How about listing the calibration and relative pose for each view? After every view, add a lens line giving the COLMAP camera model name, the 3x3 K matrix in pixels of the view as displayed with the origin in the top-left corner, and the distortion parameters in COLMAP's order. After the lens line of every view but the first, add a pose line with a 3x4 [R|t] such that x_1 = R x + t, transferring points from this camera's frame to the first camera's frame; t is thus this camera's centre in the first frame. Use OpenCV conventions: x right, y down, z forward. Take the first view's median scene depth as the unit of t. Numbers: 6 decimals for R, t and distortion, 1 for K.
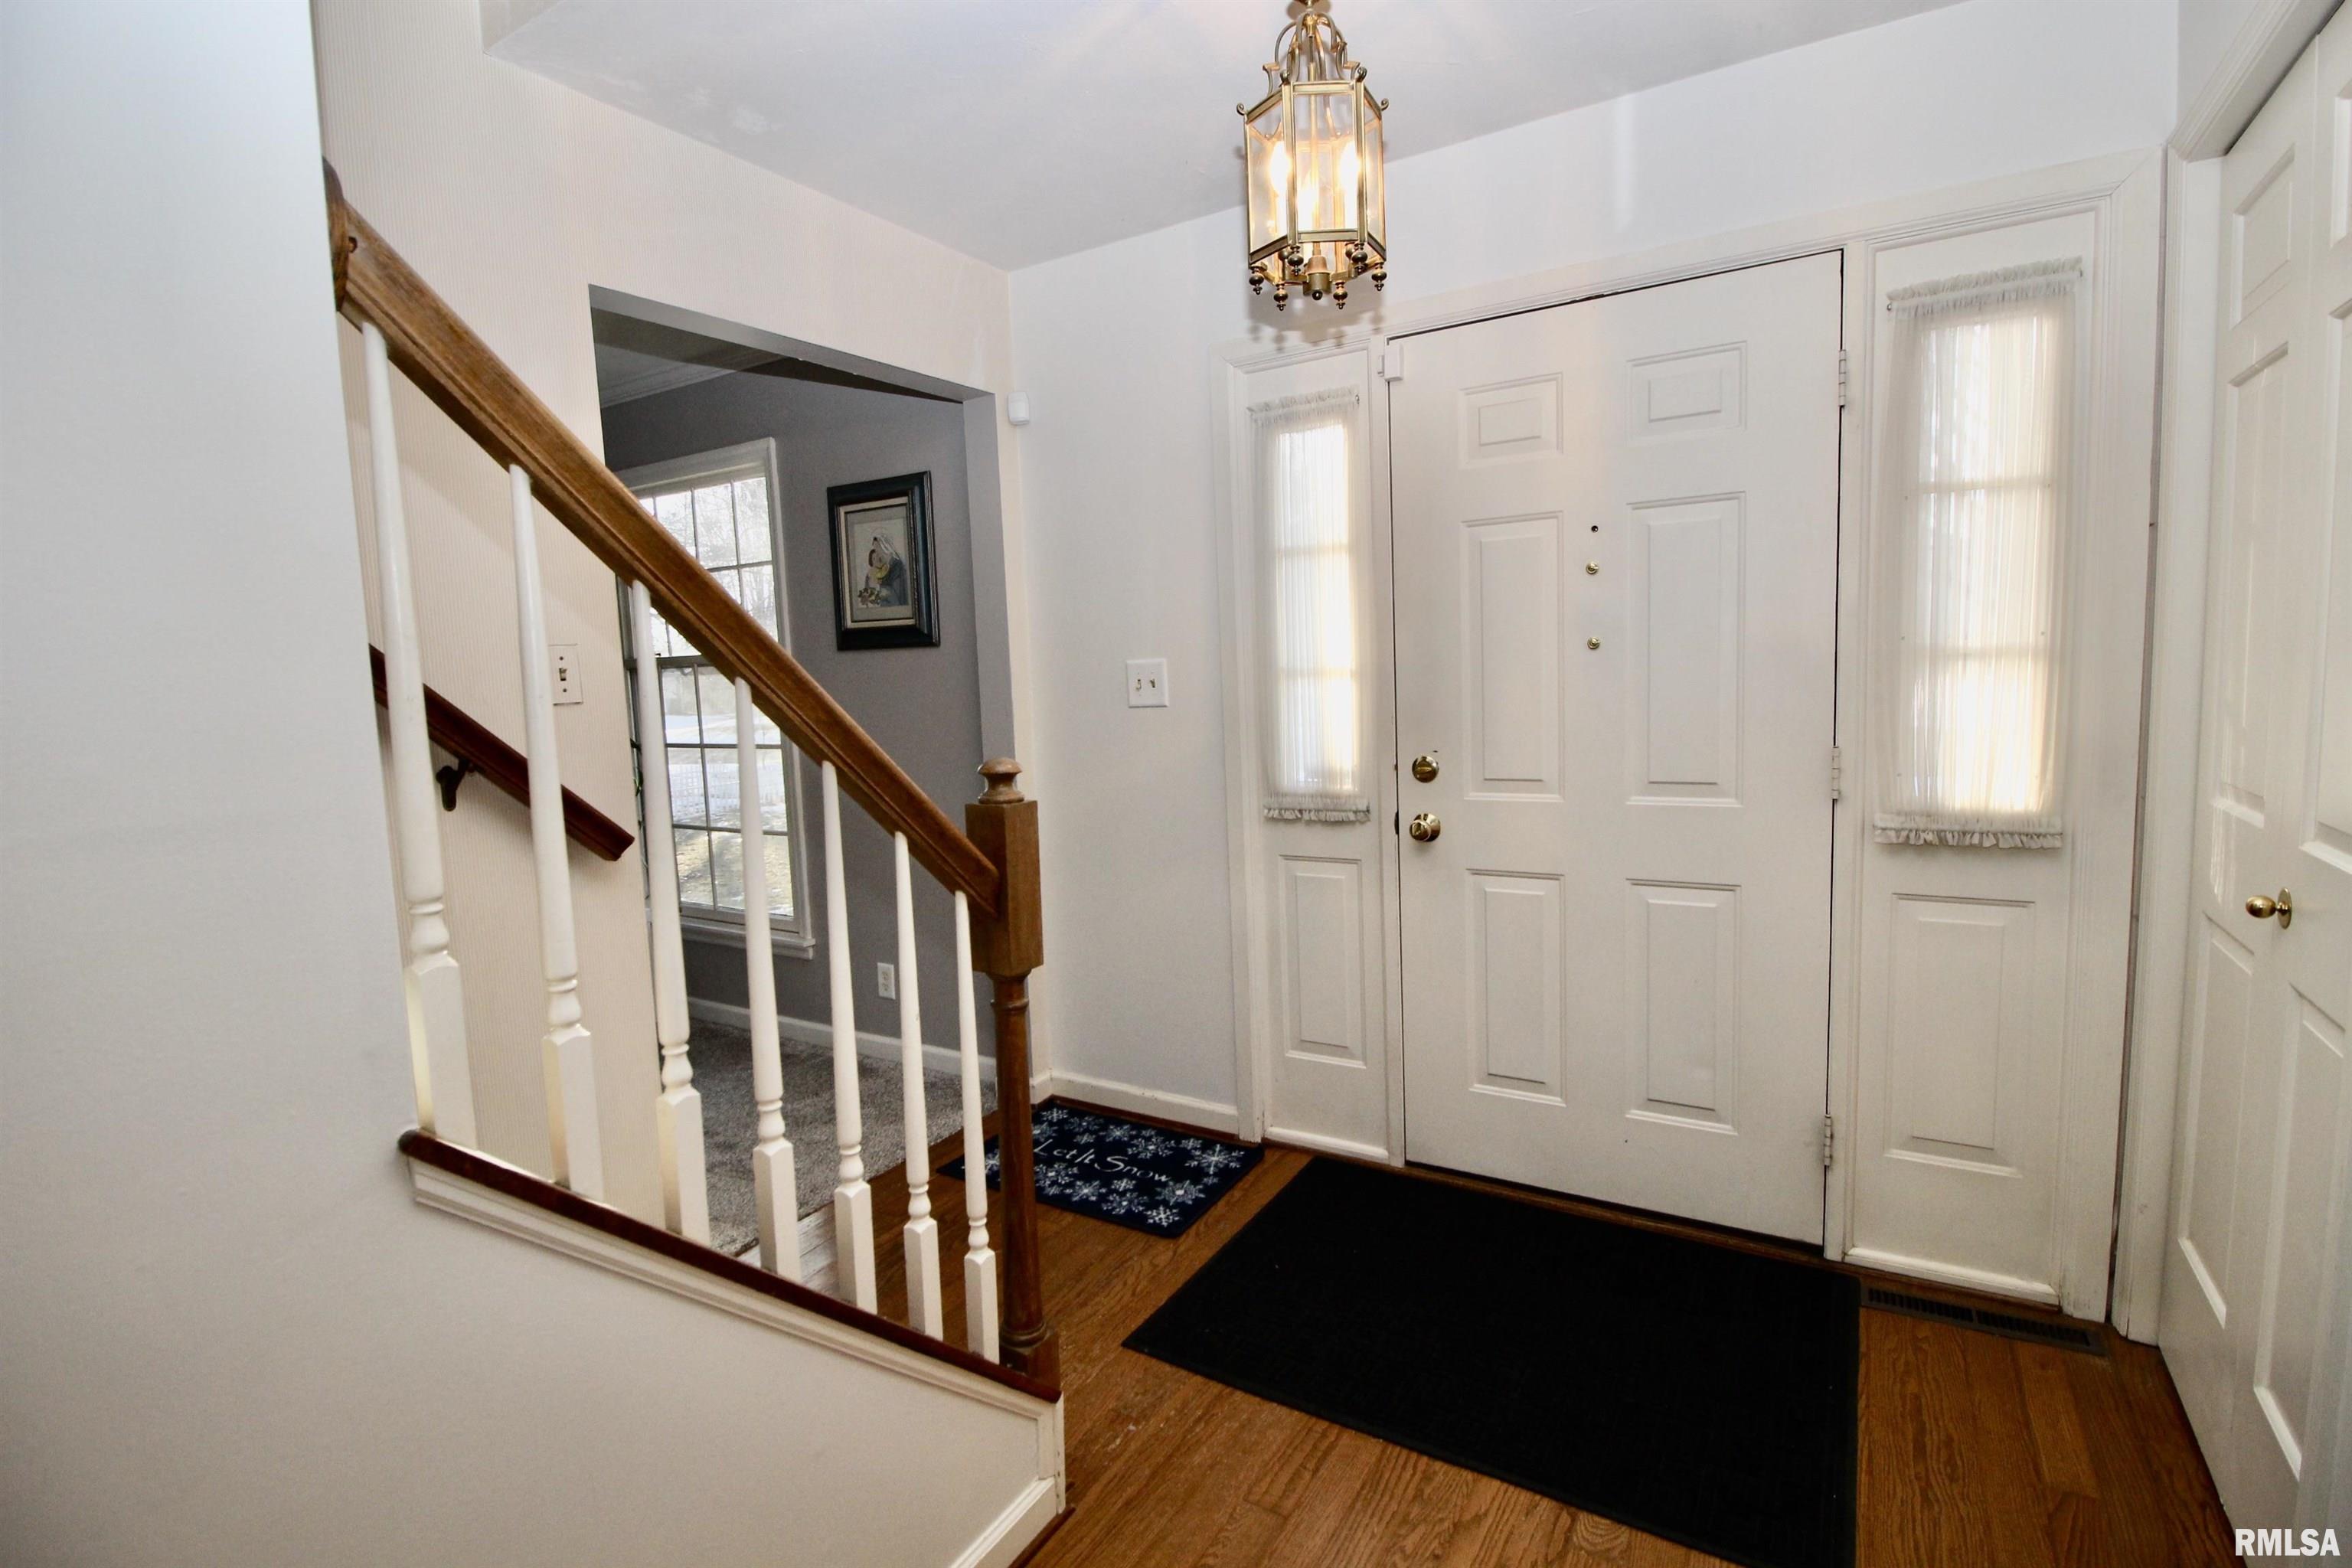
lens RADIAL K [[1098.2, 0, 1177.8], [0, 1098.2, 777.4], [0, 0, 1]] dist [-0.000839, -0.010923]
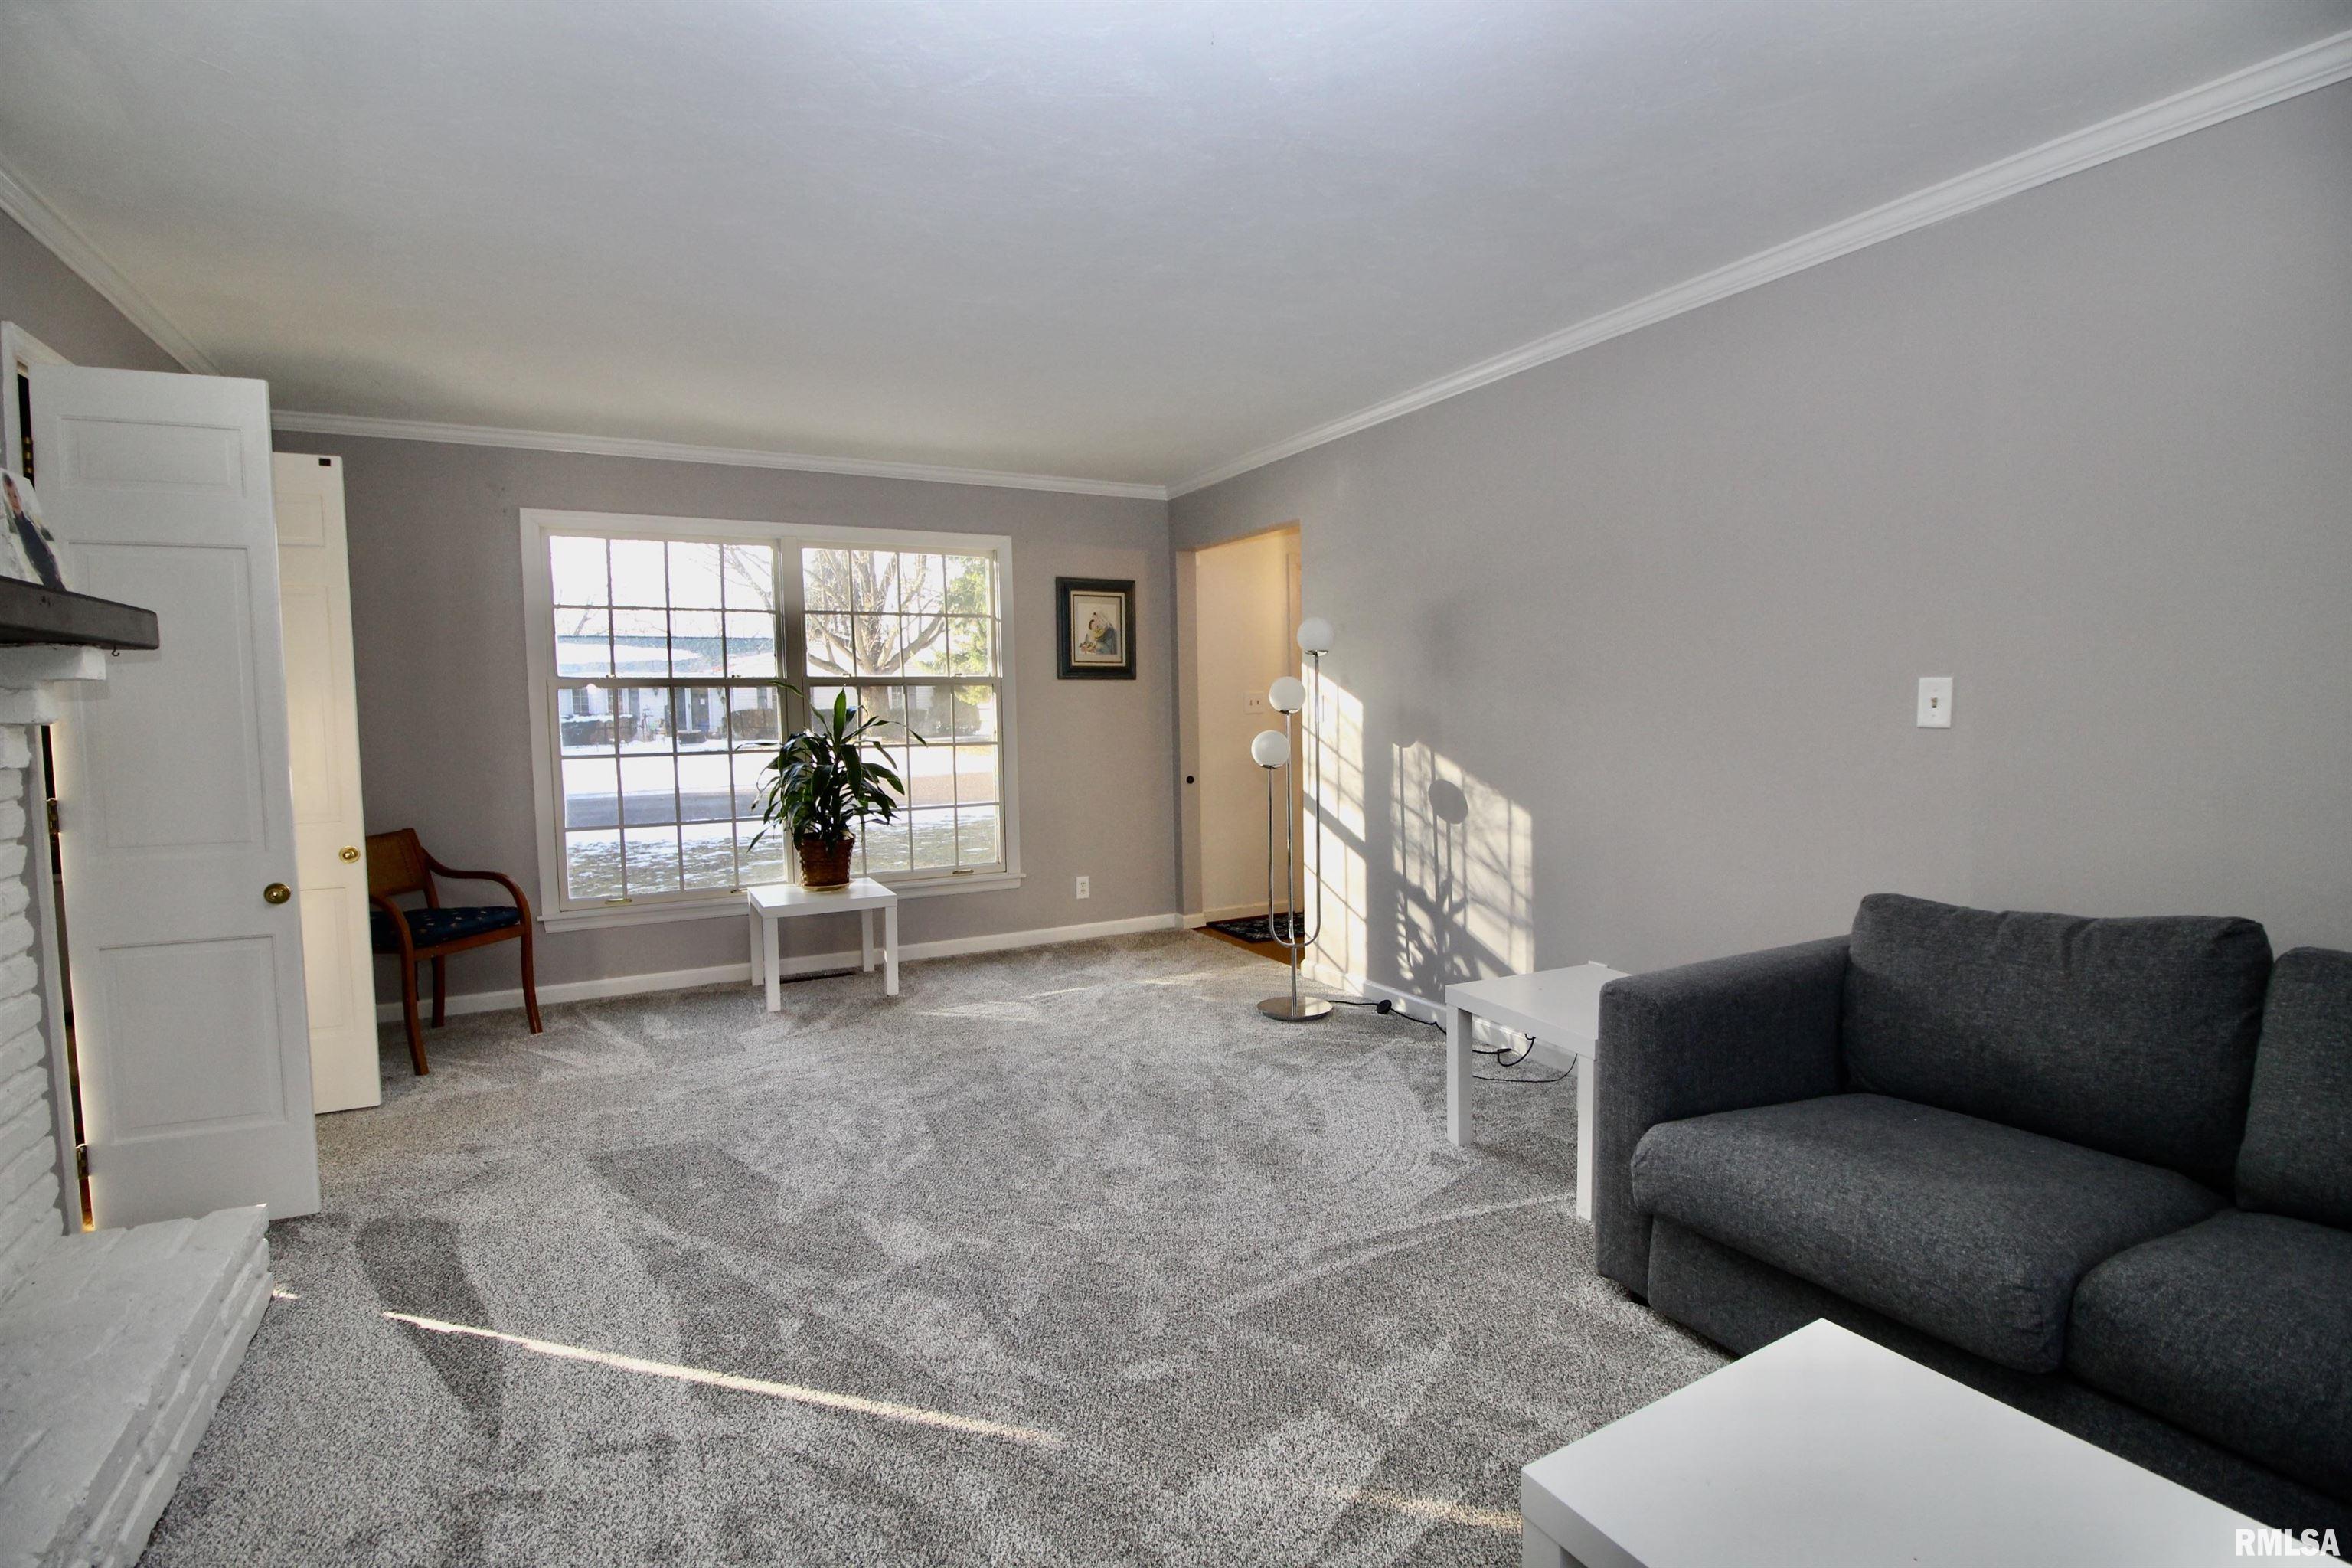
lens RADIAL K [[1098.2, 0, 1175.3], [0, 1098.2, 781.7], [0, 0, 1]] dist [-0.000839, -0.010923]
pose [[0.498123, -0.030685, 0.866563, -1.656560], [0.085532, 0.996239, -0.013889, 0.069904], [-0.862878, 0.081037, 0.498874, 0.085981]]
